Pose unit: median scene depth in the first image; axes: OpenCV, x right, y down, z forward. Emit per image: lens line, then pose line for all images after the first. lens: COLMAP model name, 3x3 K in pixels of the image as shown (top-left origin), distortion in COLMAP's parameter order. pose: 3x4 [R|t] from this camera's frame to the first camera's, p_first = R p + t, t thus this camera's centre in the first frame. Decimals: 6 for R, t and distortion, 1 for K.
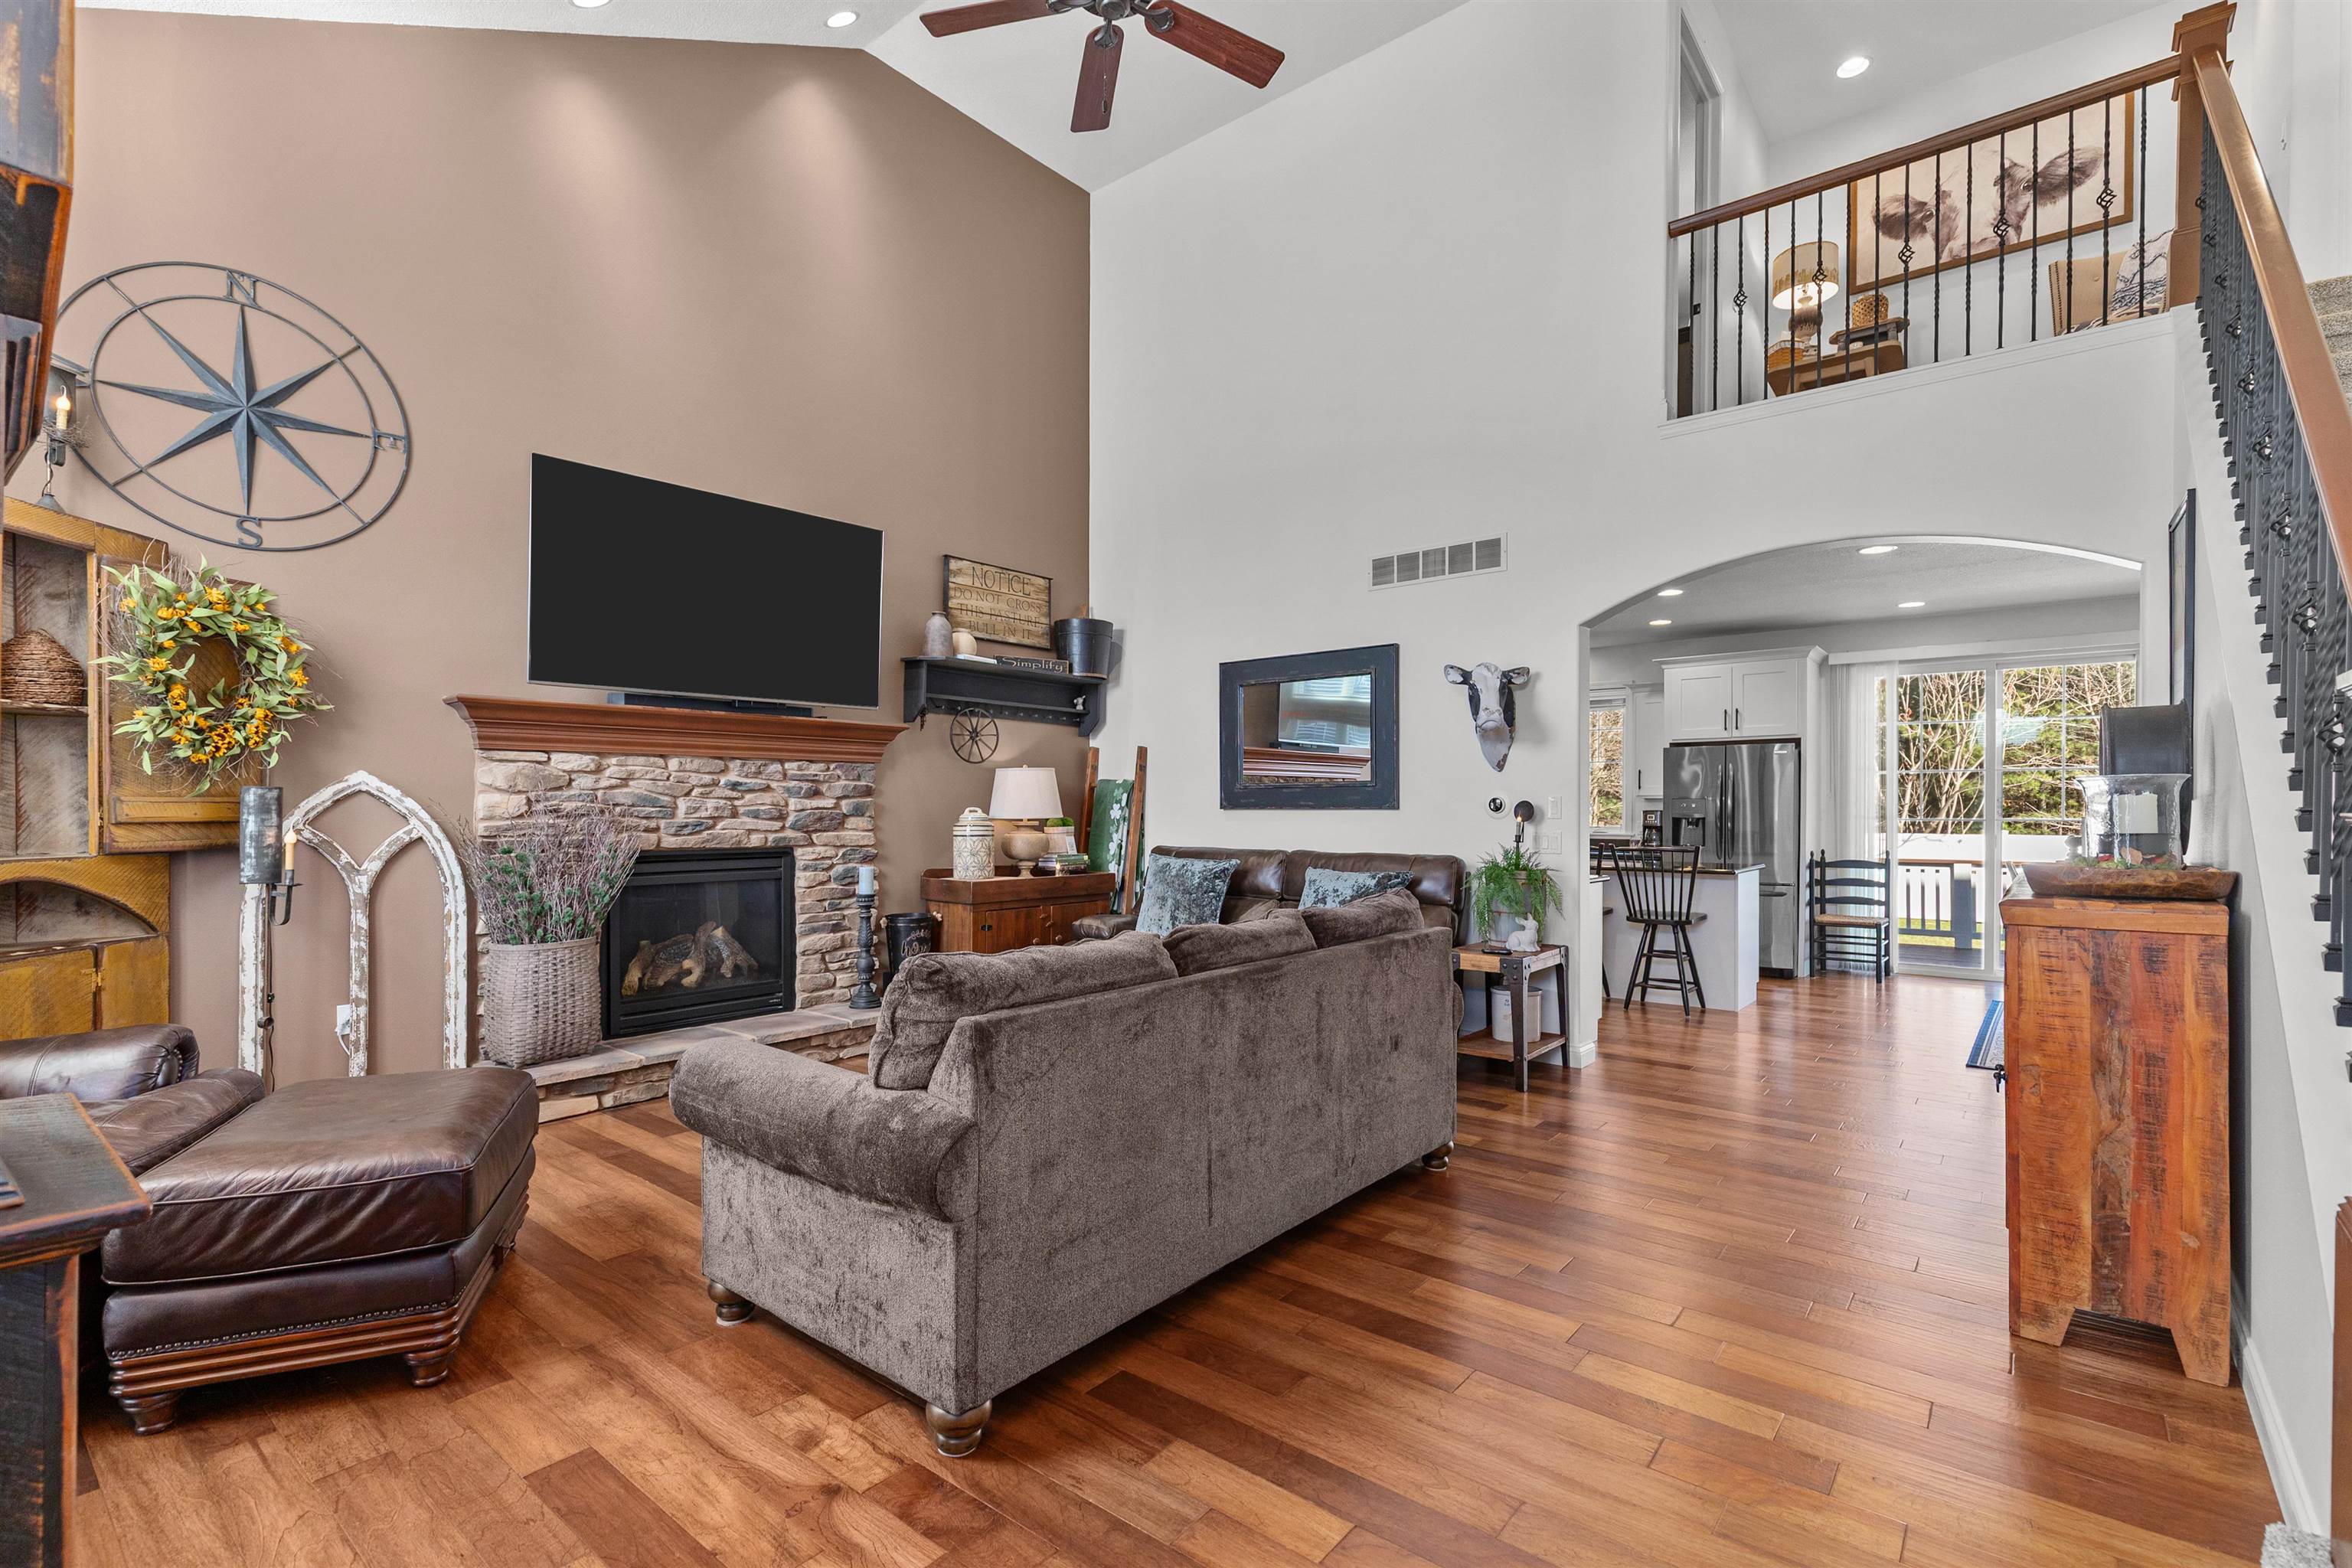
lens RADIAL K [[1060.1, 0, 1182.3], [0, 1060.1, 792.1], [0, 0, 1]] dist [0.004495, 0.000596]
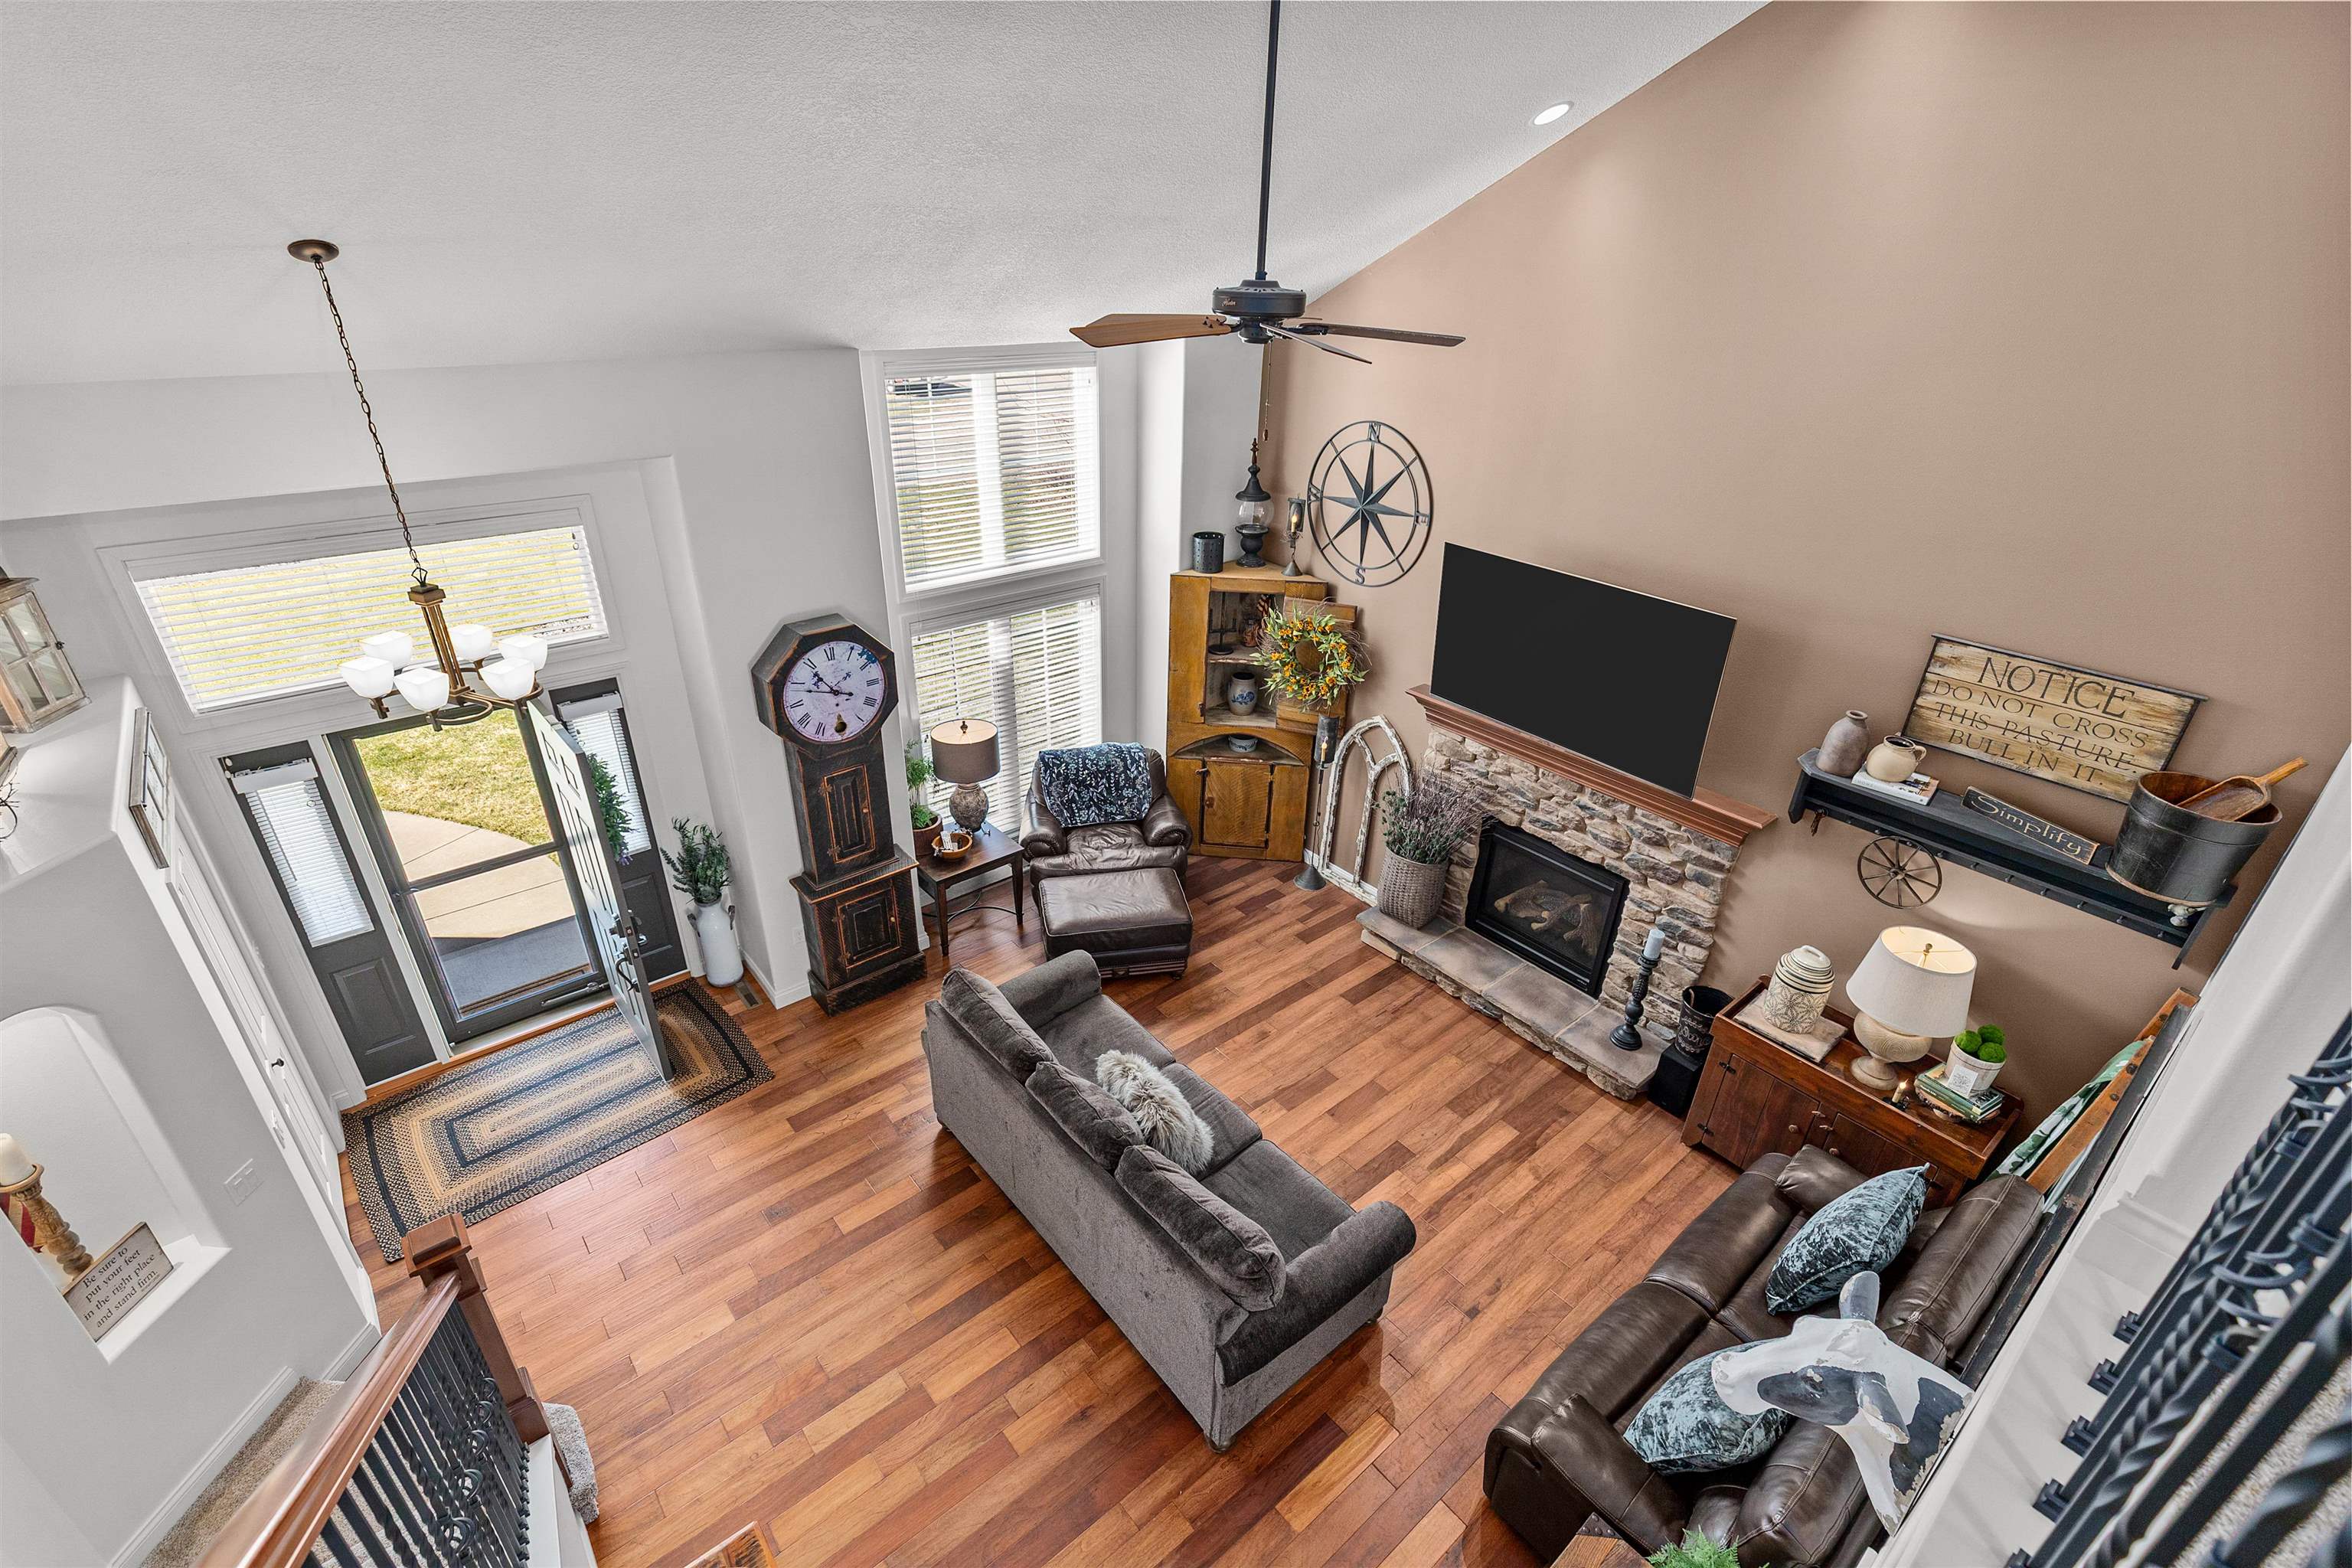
lens RADIAL K [[1060.1, 0, 1183.7], [0, 1060.1, 783.1], [0, 0, 1]] dist [0.004495, 0.000596]
pose [[-0.180158, 0.445120, -0.877161, 0.719019], [-0.020915, 0.889817, 0.455838, -0.602552], [0.983415, 0.100468, -0.150998, 0.831205]]
